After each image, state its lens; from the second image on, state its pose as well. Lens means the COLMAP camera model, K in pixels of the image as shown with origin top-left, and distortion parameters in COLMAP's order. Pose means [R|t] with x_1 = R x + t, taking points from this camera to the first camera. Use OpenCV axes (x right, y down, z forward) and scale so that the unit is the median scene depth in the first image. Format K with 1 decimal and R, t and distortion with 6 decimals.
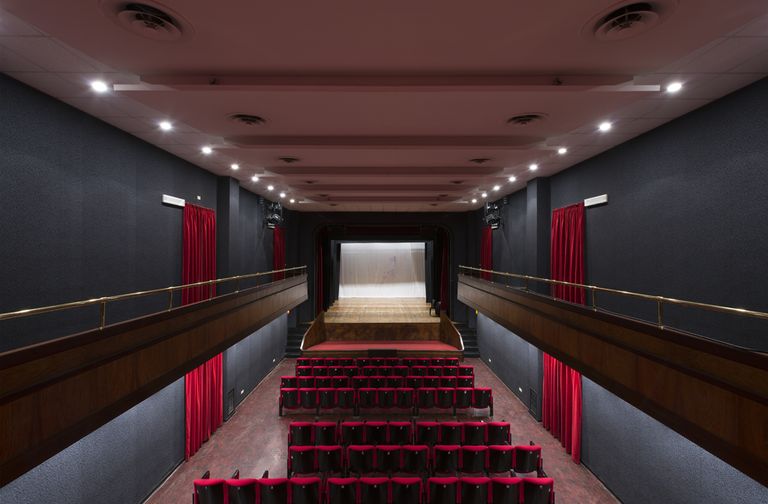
lens RADIAL K [[307.5, 0, 383.4], [0, 307.5, 247.6], [0, 0, 1]] dist [0.005266, 0.000085]
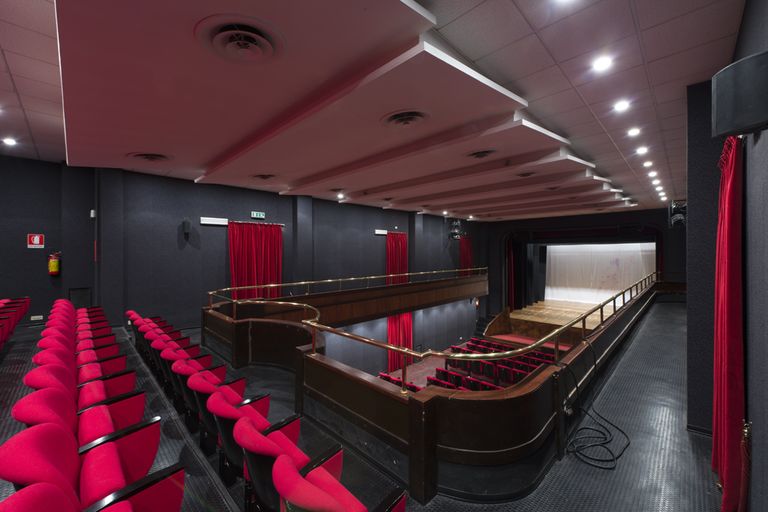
lens RADIAL K [[309.7, 0, 386.2], [0, 309.7, 260.1], [0, 0, 1]] dist [0.007521, -0.001305]
pose [[0.717929, 0.009173, -0.696055, 0.278997], [0.022752, 0.999070, 0.036634, -0.022603], [0.695744, -0.042137, 0.717053, -0.136926]]
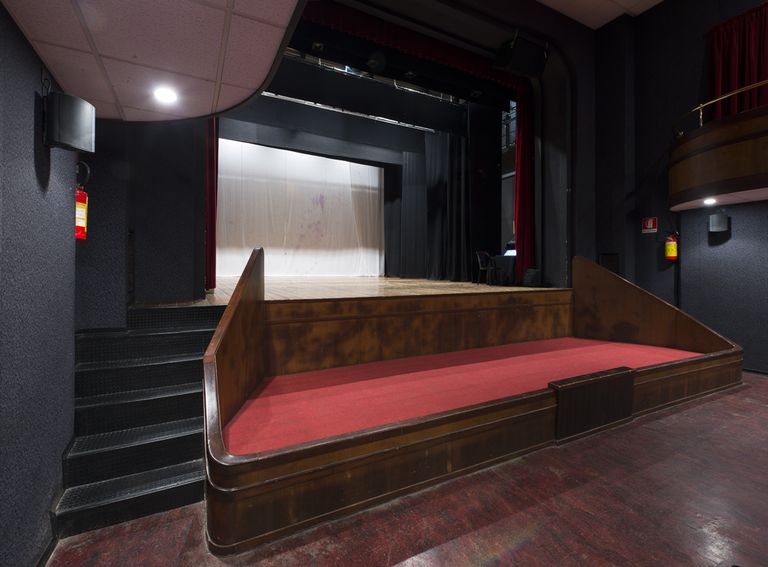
lens RADIAL K [[336.7, 0, 343.2], [0, 336.7, 263.4], [0, 0, 1]] dist [0.000765, -0.001510]
pose [[0.910207, 0.010394, 0.414023, -0.245517], [-0.011011, 0.999939, -0.000895, 0.217140], [-0.414007, -0.003744, 0.910266, 0.744489]]
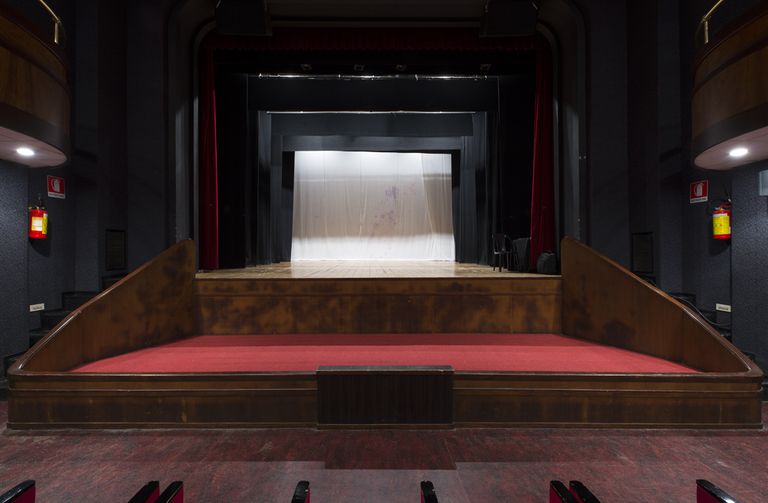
lens RADIAL K [[304.1, 0, 369.2], [0, 304.1, 250.3], [0, 0, 1]] dist [0.002684, -0.002511]
pose [[0.999997, -0.001494, -0.001927, -0.012486], [0.001507, 0.999975, 0.006855, 0.215161], [0.001917, -0.006858, 0.999975, 0.690682]]
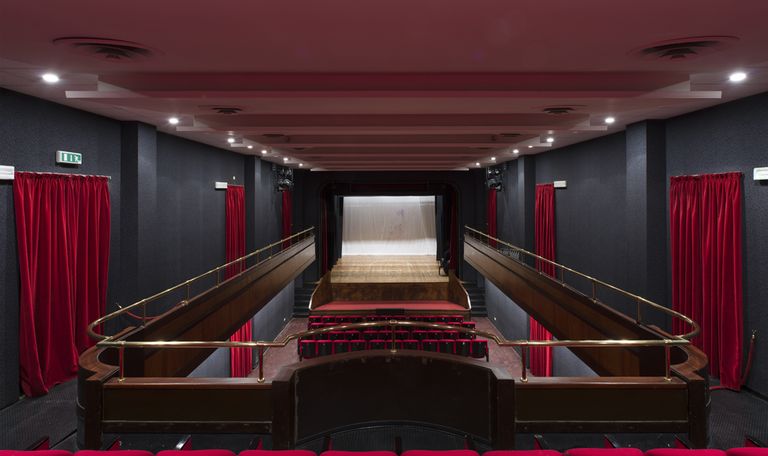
lens RADIAL K [[397.3, 0, 384.0], [0, 397.3, 193.2], [0, 0, 1]] dist [0.008508, 0.002950]
pose [[0.999857, -0.008126, -0.014797, 0.000064], [0.008391, 0.999803, 0.017984, -0.064512], [0.014648, -0.018105, 0.999729, -0.266438]]
